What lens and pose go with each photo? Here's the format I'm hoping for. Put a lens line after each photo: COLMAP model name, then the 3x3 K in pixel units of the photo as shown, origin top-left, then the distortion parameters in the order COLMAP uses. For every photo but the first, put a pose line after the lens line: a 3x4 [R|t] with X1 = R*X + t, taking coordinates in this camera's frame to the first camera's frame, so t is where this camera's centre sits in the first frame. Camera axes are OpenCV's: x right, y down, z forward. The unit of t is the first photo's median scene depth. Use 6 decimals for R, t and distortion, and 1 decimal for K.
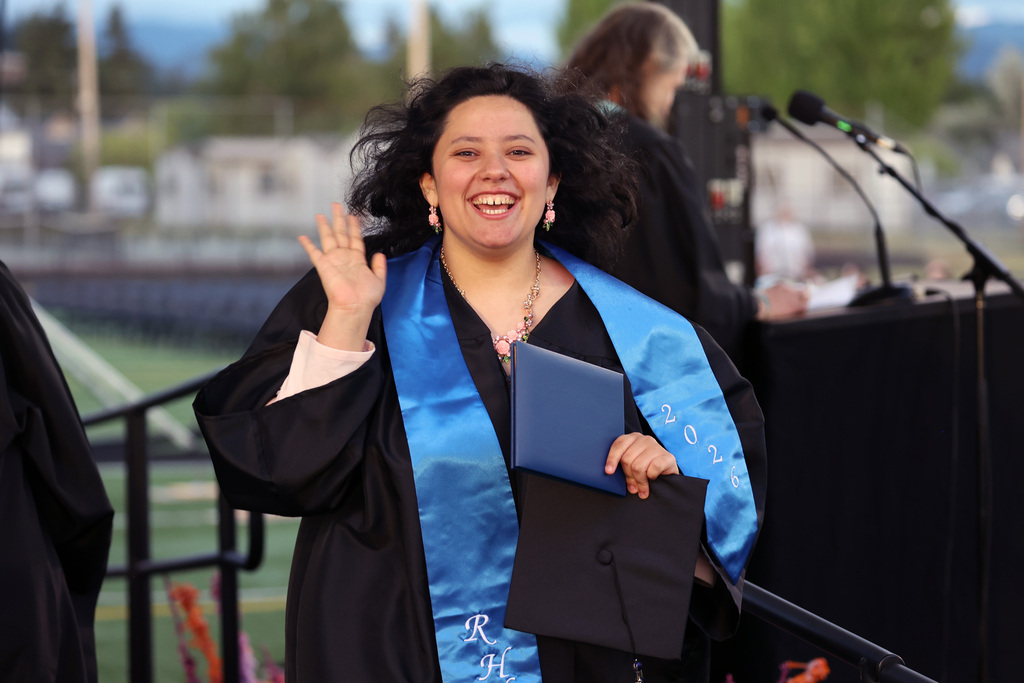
lens RADIAL K [[4457.1, 0, 510.8], [0, 4457.1, 344.2], [0, 0, 1]] dist [0.410130, 0.000000]
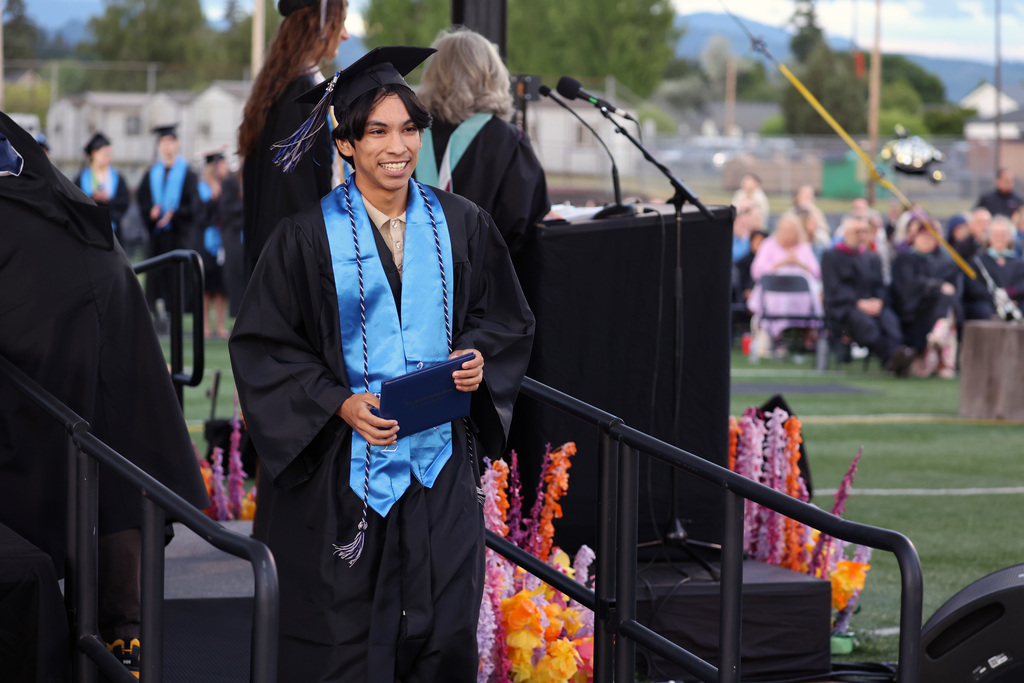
lens RADIAL K [[3555.0, 0, 512.7], [0, 3555.0, 341.1], [0, 0, 1]] dist [-0.172203, 0.000000]
pose [[0.998271, 0.020608, 0.055040, -0.016610], [-0.021839, 0.999522, 0.021861, 0.006793], [-0.054563, -0.023025, 0.998245, -0.195017]]
